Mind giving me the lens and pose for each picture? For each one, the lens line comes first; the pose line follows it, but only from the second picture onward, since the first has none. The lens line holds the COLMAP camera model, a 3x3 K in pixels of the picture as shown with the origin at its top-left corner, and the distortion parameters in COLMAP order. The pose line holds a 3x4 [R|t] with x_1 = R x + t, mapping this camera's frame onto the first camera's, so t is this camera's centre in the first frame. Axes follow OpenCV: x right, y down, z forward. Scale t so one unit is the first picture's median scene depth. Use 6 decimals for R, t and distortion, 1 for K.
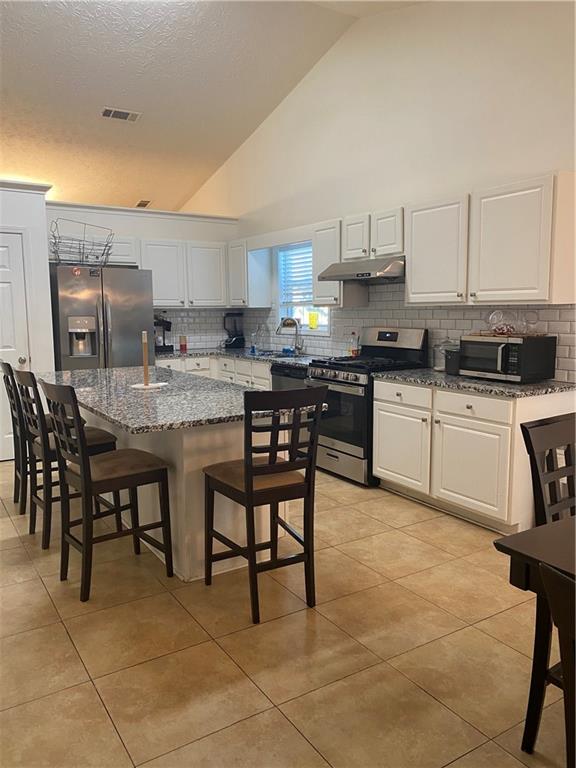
lens RADIAL K [[589.9, 0, 279.2], [0, 589.9, 386.7], [0, 0, 1]] dist [0.008893, -0.002326]
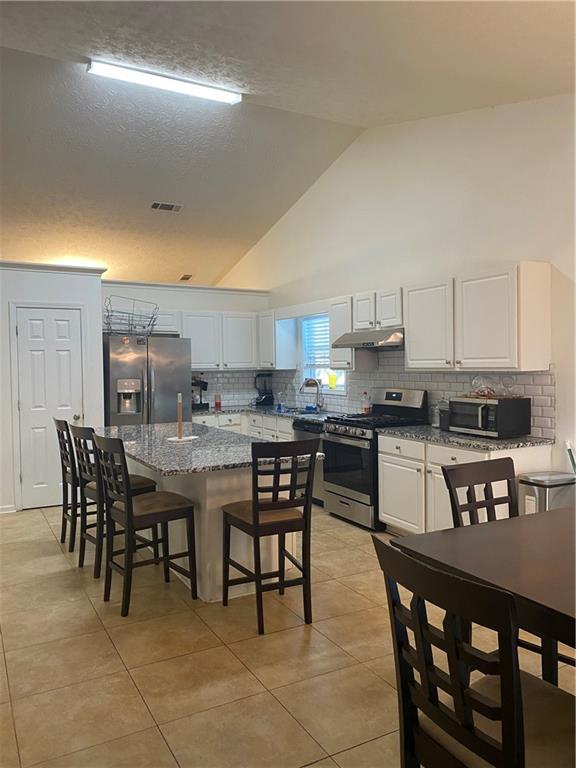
lens RADIAL K [[591.4, 0, 288.0], [0, 591.4, 384.0], [0, 0, 1]] dist [0.016105, -0.007363]
pose [[0.998314, -0.000315, -0.058047, 0.061268], [-0.005328, 0.995267, -0.097032, 0.002861], [0.057803, 0.097177, 0.993587, -0.185209]]
